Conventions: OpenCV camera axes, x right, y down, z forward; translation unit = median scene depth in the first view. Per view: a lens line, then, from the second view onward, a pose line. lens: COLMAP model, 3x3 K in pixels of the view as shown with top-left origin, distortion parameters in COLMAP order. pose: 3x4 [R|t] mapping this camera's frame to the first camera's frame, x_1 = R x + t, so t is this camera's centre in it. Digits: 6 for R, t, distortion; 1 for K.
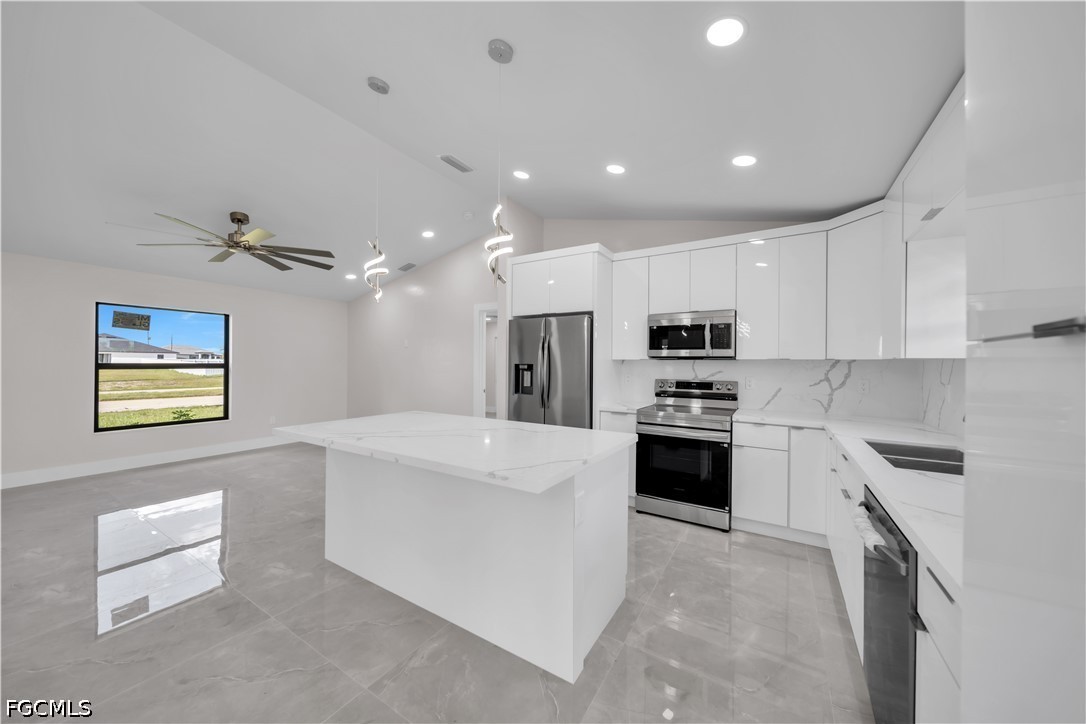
lens RADIAL K [[377.2, 0, 545.0], [0, 377.2, 363.1], [0, 0, 1]] dist [0.001980, -0.000878]
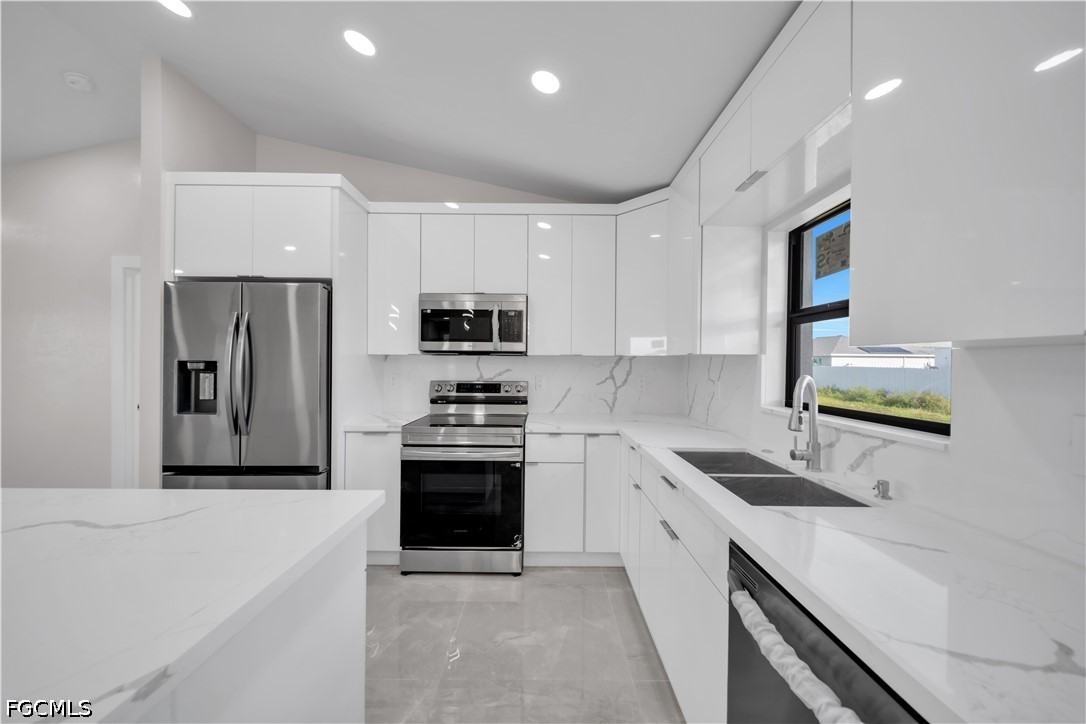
lens RADIAL K [[377.2, 0, 544.8], [0, 377.2, 362.1], [0, 0, 1]] dist [0.001980, -0.000878]
pose [[0.848658, -0.001678, 0.528940, 0.095333], [-0.000881, 0.999989, 0.004585, 0.001476], [-0.528942, -0.004357, 0.848647, 0.260071]]
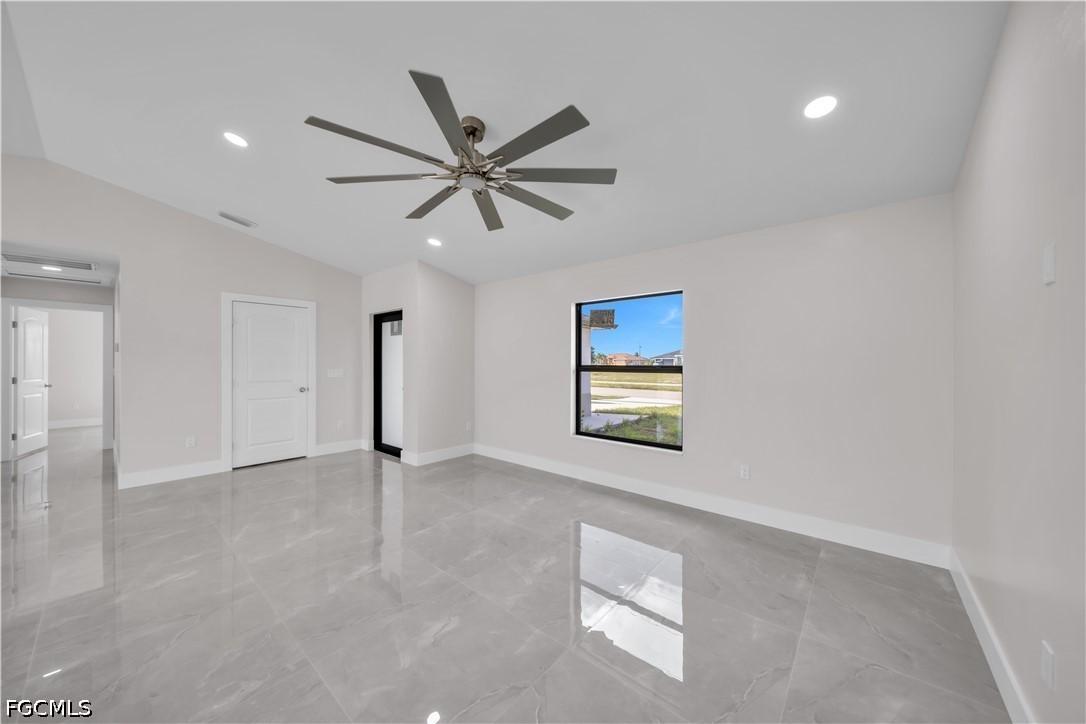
lens RADIAL K [[377.2, 0, 545.1], [0, 377.2, 361.7], [0, 0, 1]] dist [0.001980, -0.000878]
pose [[-0.151530, -0.007743, -0.988422, -0.242875], [-0.001201, 0.999970, -0.007649, -0.001329], [0.988452, 0.000028, -0.151535, 1.336243]]
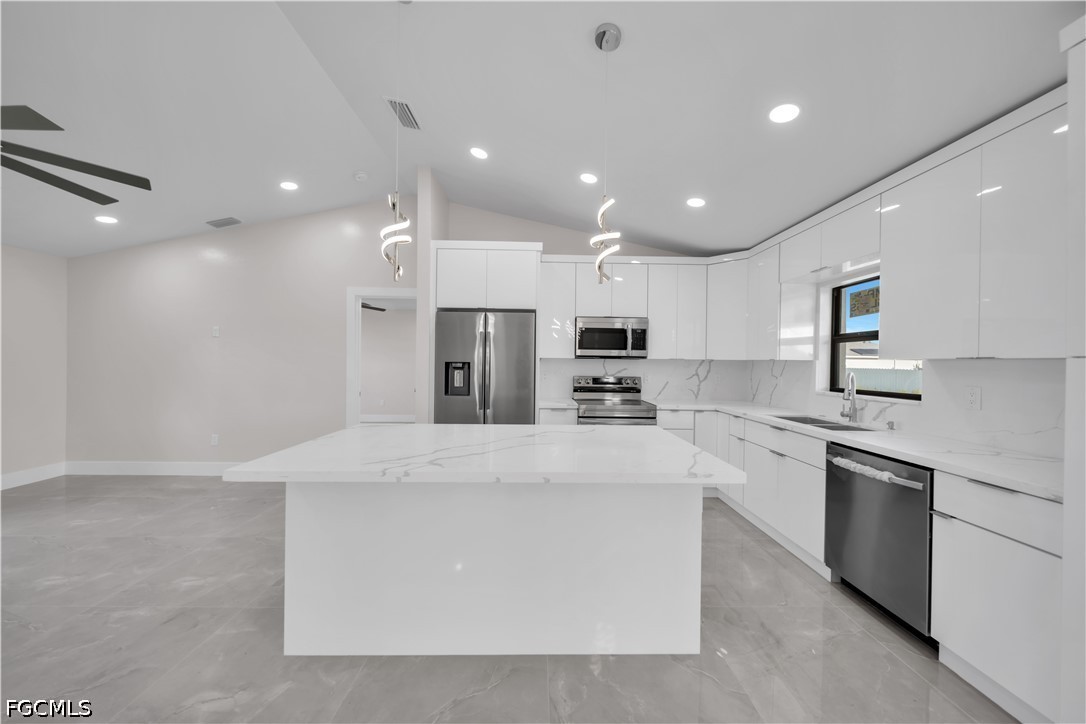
lens RADIAL K [[377.2, 0, 544.8], [0, 377.2, 362.3], [0, 0, 1]] dist [0.001980, -0.000878]
pose [[0.840919, 0.001859, 0.541158, -0.400342], [-0.006489, 0.999957, 0.006648, -0.004509], [-0.541122, -0.009103, 0.840895, 0.142118]]
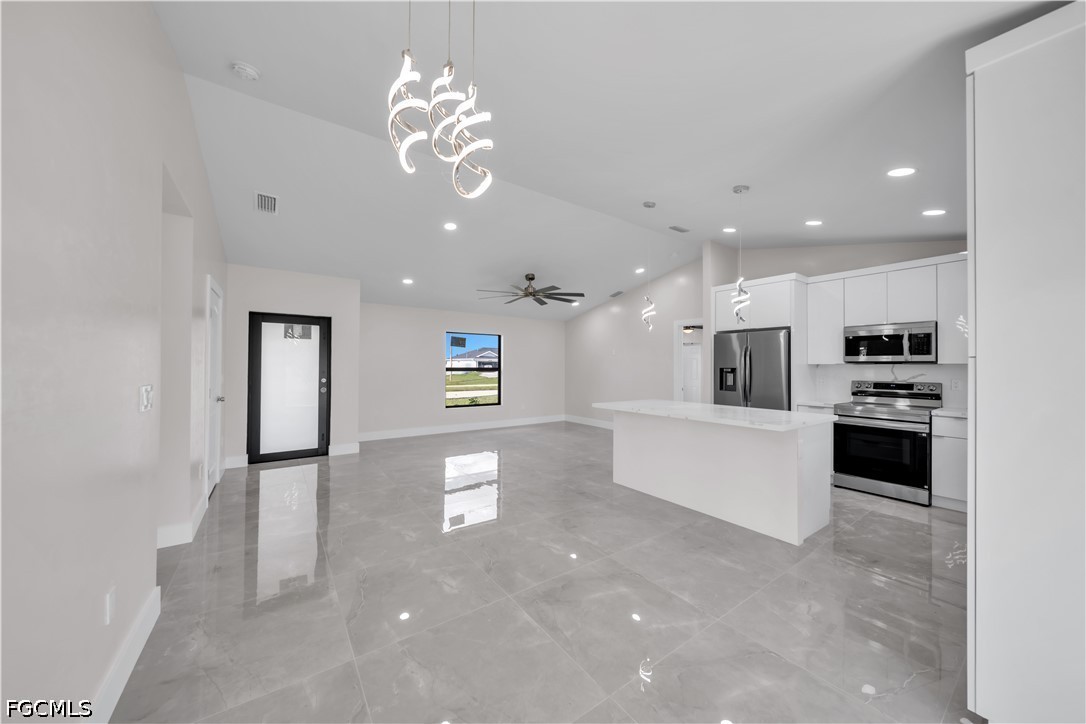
lens RADIAL K [[377.2, 0, 544.5], [0, 377.2, 362.8], [0, 0, 1]] dist [0.001980, -0.000878]
pose [[0.922601, -0.006245, -0.385705, -0.149716], [0.002246, 0.999939, -0.010817, -0.002615], [0.385749, 0.009113, 0.922559, -0.498629]]
